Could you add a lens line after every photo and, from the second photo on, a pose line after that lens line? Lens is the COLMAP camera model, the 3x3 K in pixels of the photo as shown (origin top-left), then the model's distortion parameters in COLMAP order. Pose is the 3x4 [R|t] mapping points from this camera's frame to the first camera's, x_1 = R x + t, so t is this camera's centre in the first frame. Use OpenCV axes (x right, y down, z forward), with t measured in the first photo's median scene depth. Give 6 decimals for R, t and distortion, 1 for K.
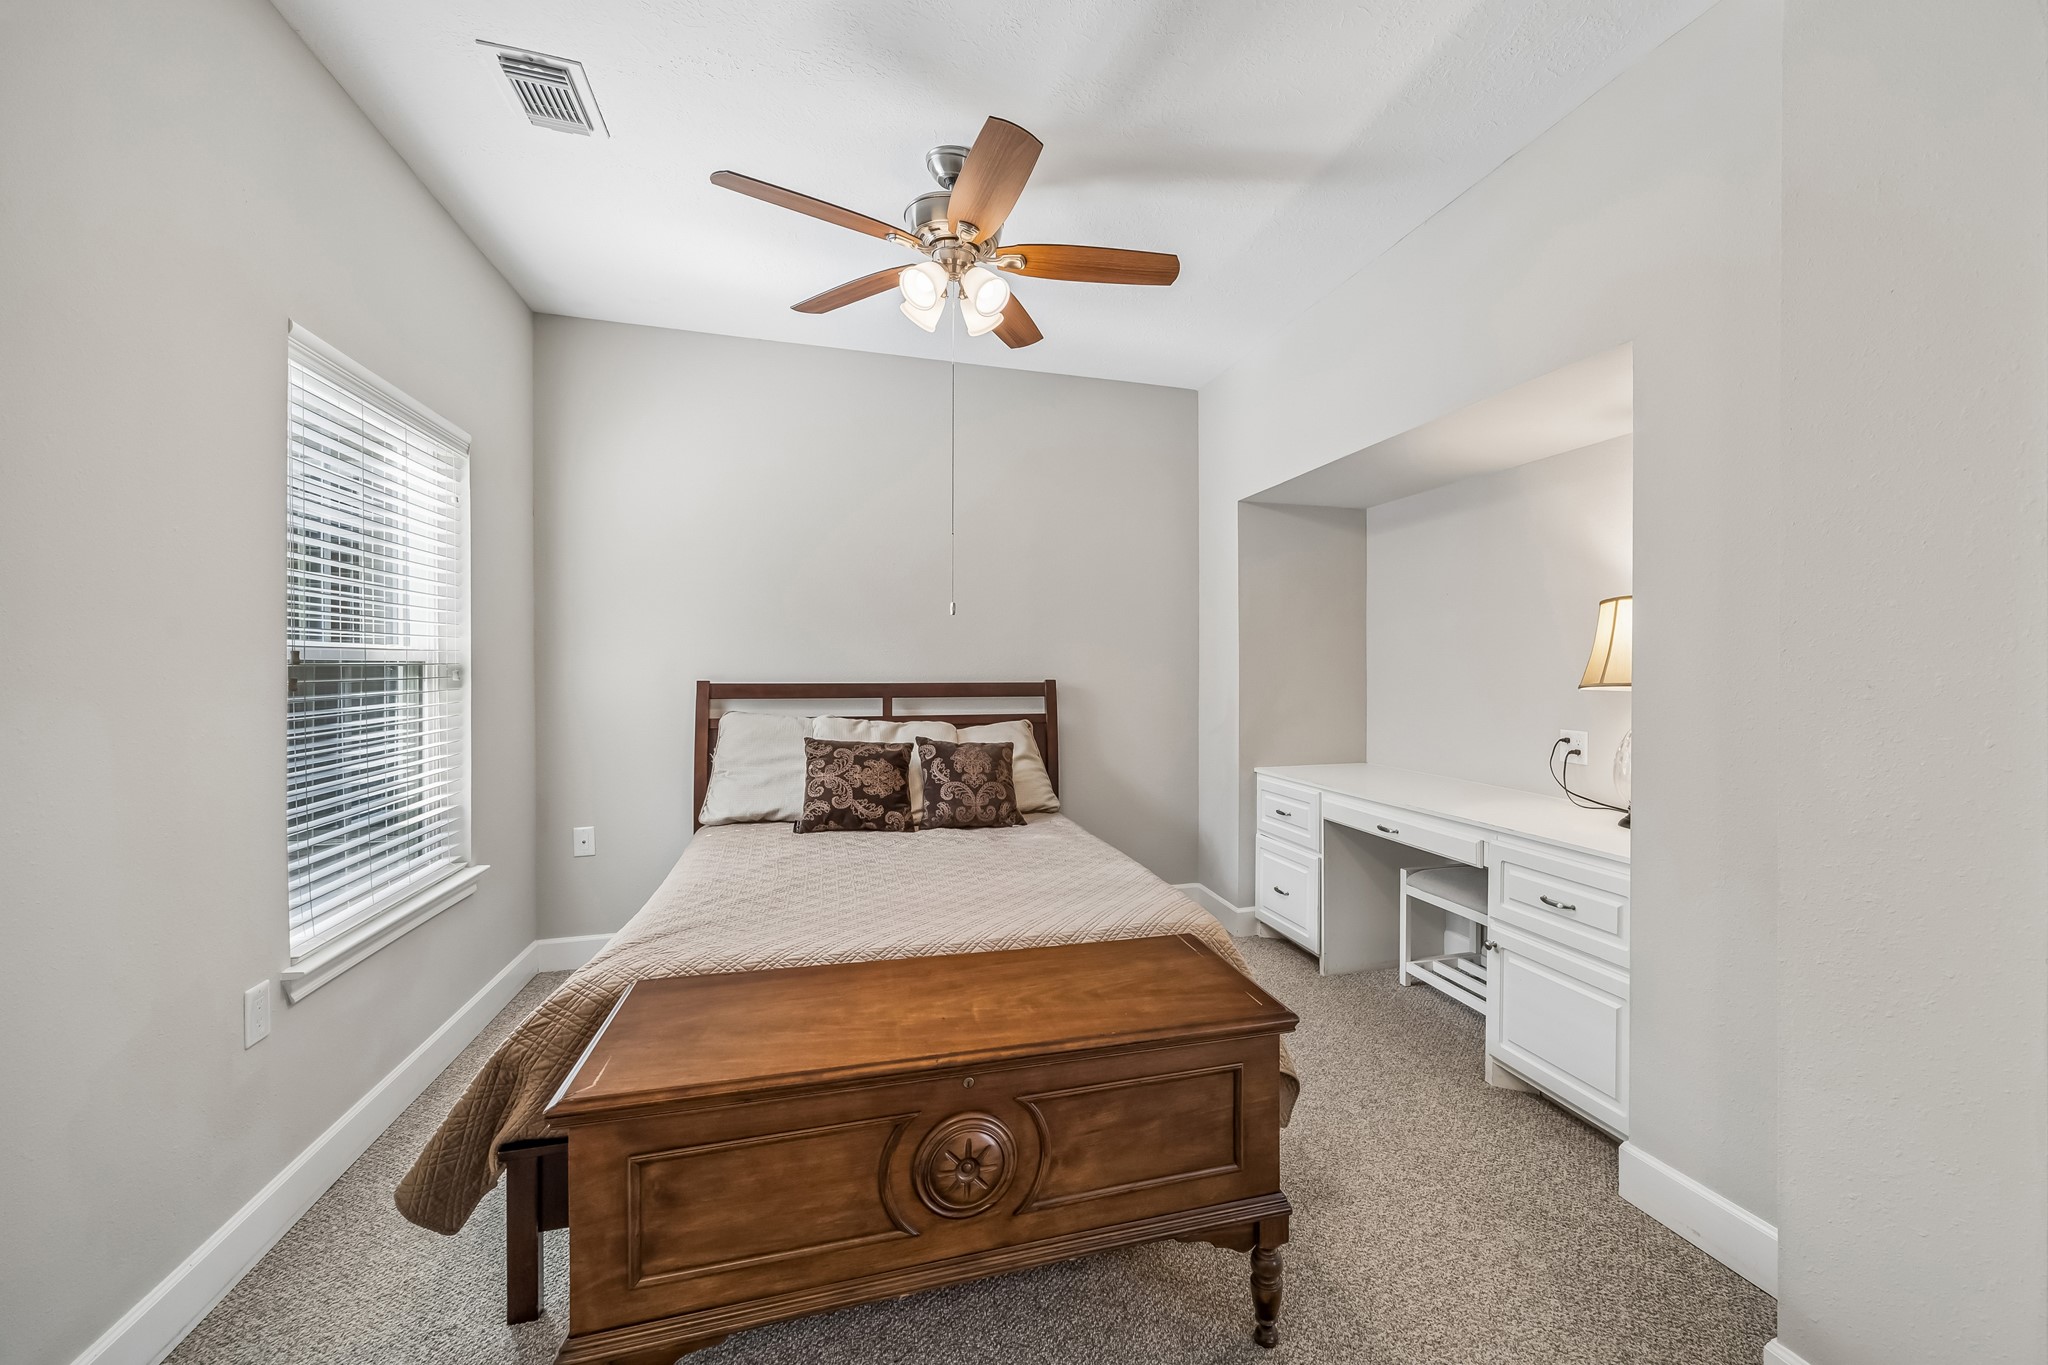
lens RADIAL K [[789.2, 0, 1125.3], [0, 789.2, 670.6], [0, 0, 1]] dist [-0.011043, 0.000031]
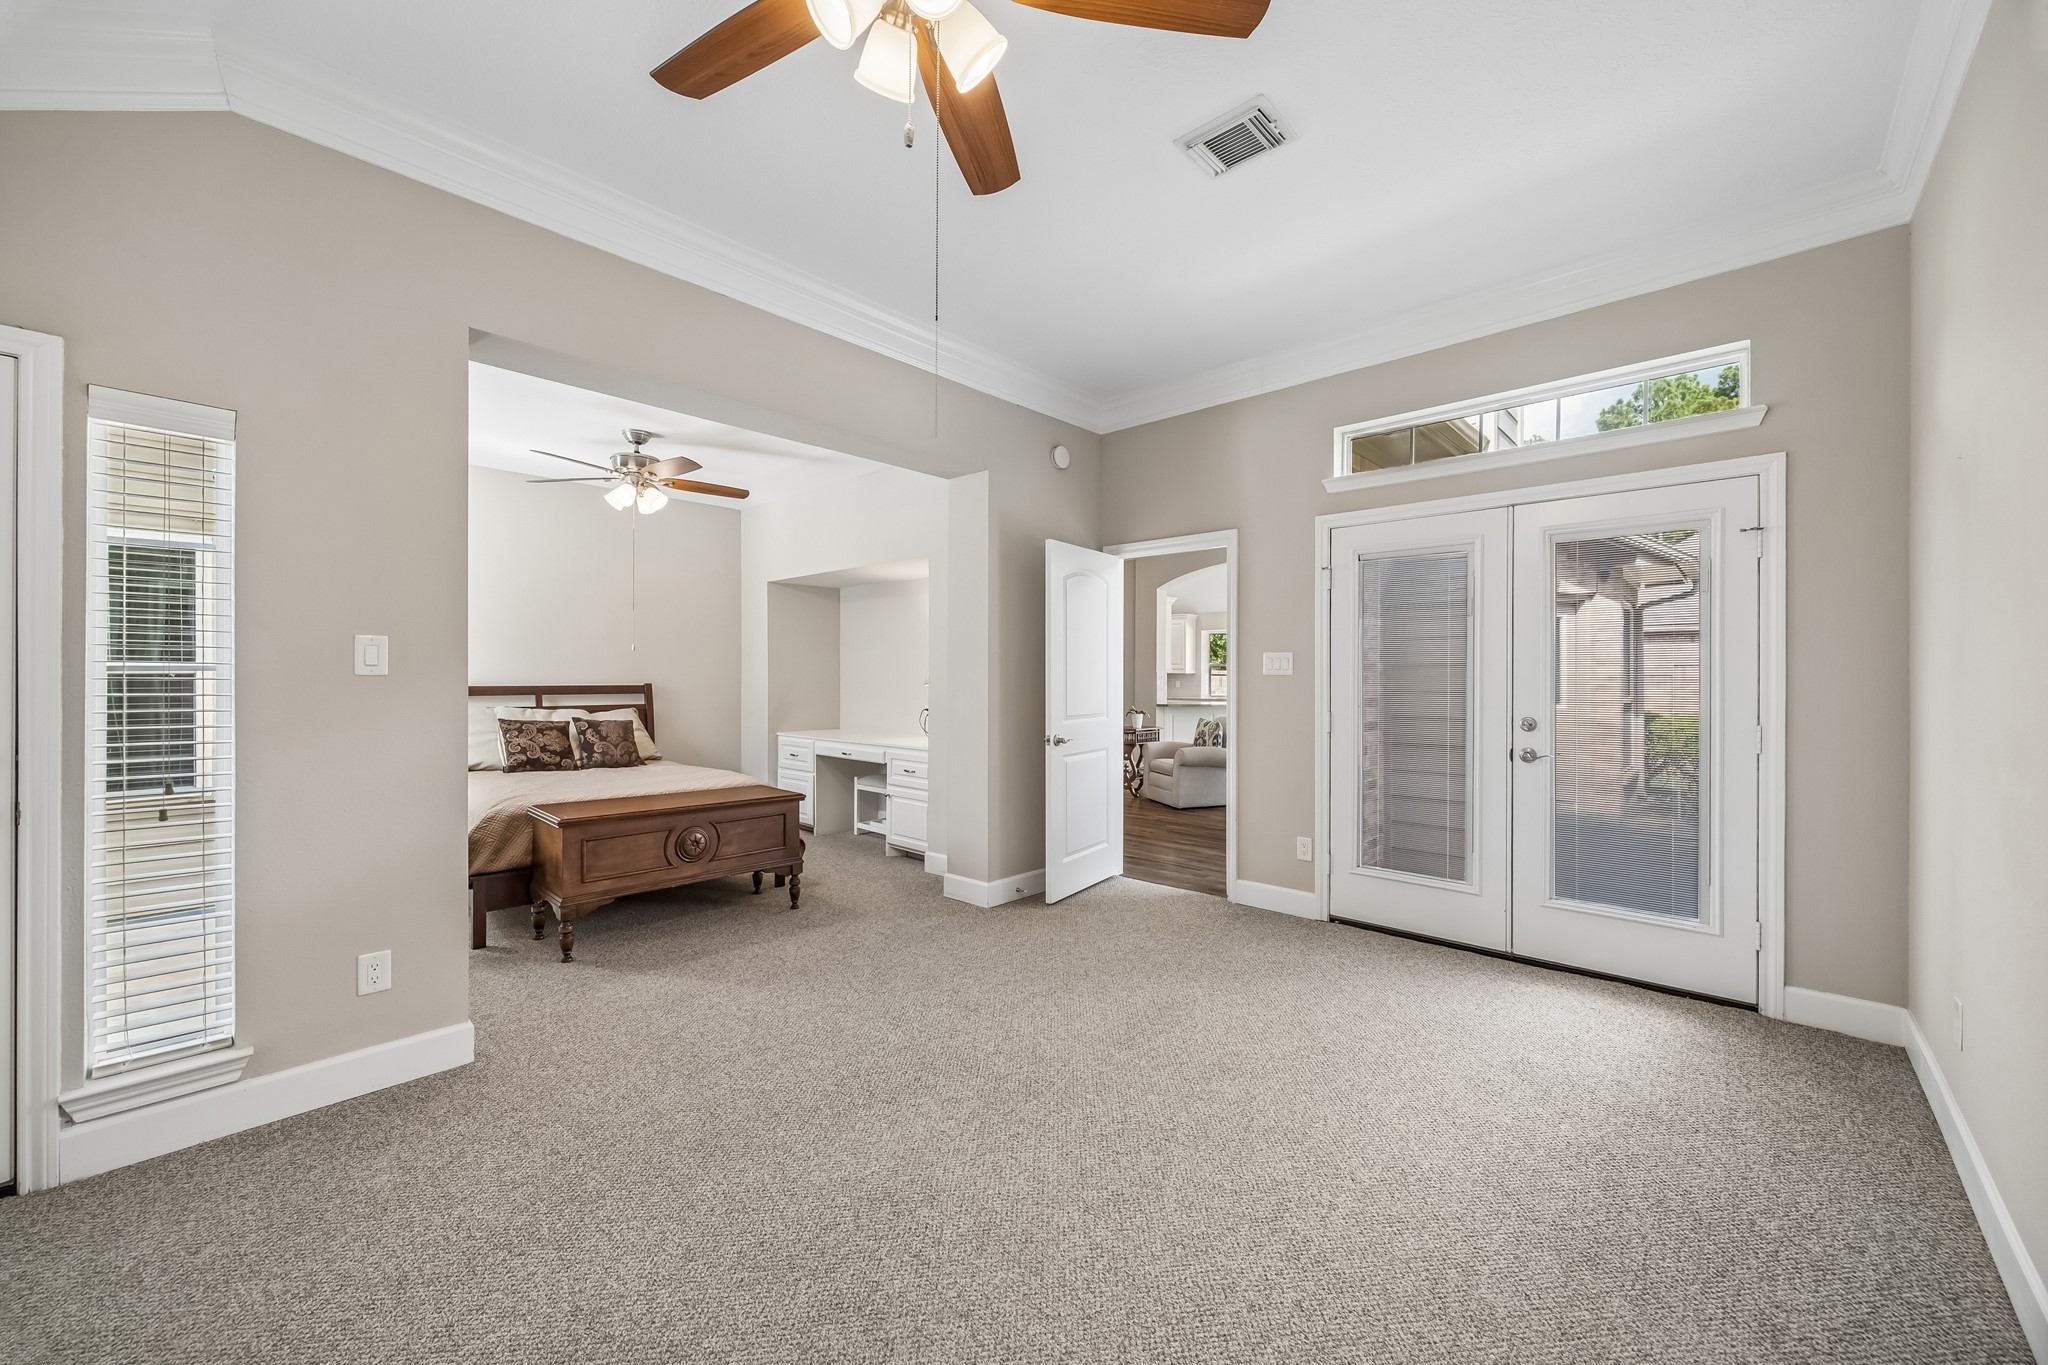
lens RADIAL K [[789.2, 0, 1039.9], [0, 789.2, 679.7], [0, 0, 1]] dist [-0.011043, 0.000031]
pose [[0.868999, 0.000313, 0.494814, -0.237133], [-0.002390, 0.999991, 0.003566, -0.004643], [-0.494808, -0.004282, 0.868992, -0.990346]]
